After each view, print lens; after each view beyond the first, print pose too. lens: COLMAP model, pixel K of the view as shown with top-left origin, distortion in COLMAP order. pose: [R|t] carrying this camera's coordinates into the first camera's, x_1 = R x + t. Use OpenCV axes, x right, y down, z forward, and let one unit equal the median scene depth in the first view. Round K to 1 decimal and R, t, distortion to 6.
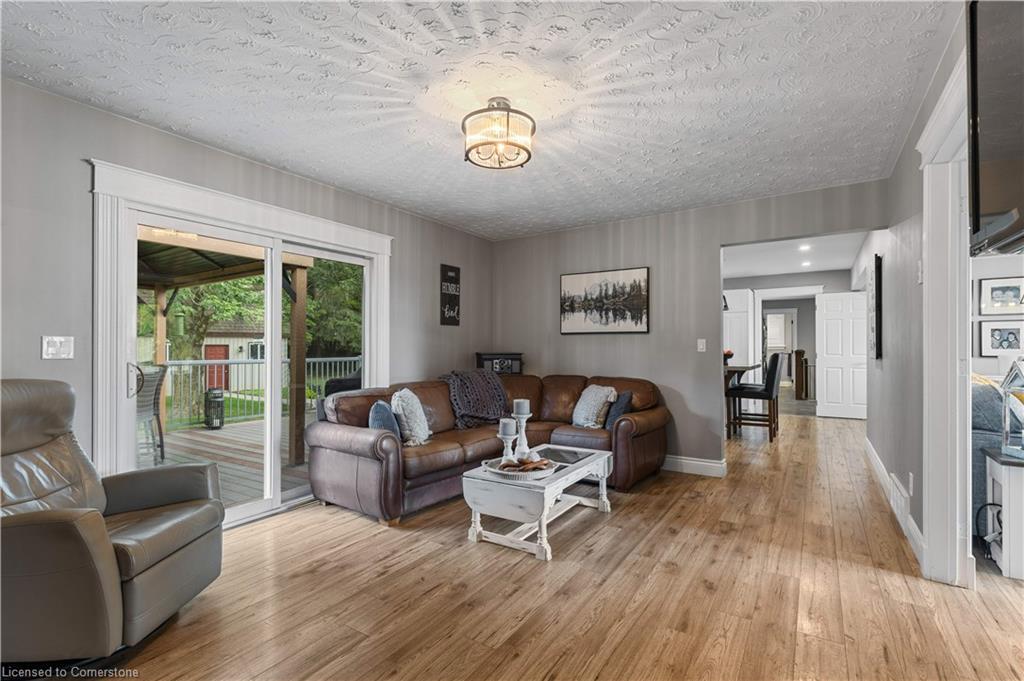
lens RADIAL K [[465.1, 0, 511.0], [0, 465.1, 344.0], [0, 0, 1]] dist [0.004226, 0.000709]
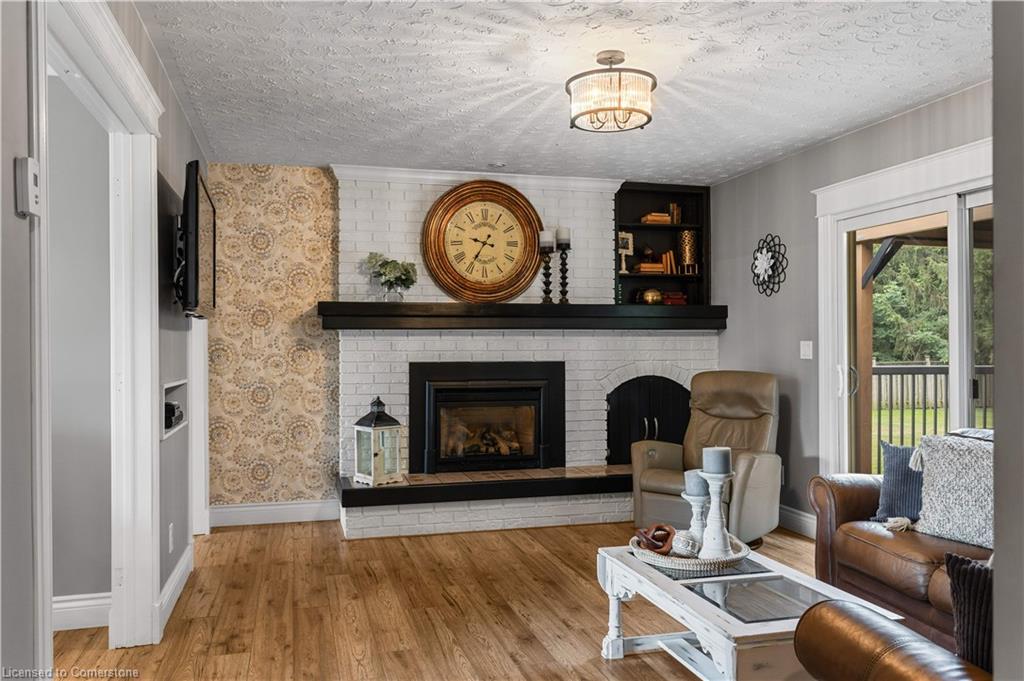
lens RADIAL K [[763.8, 0, 514.1], [0, 763.8, 341.8], [0, 0, 1]] dist [0.033313, 0.001007]
pose [[-0.650406, 0.003745, -0.759577, 1.293985], [0.014399, 0.999869, -0.007399, -0.011282], [0.759450, -0.015749, -0.650375, 2.037965]]
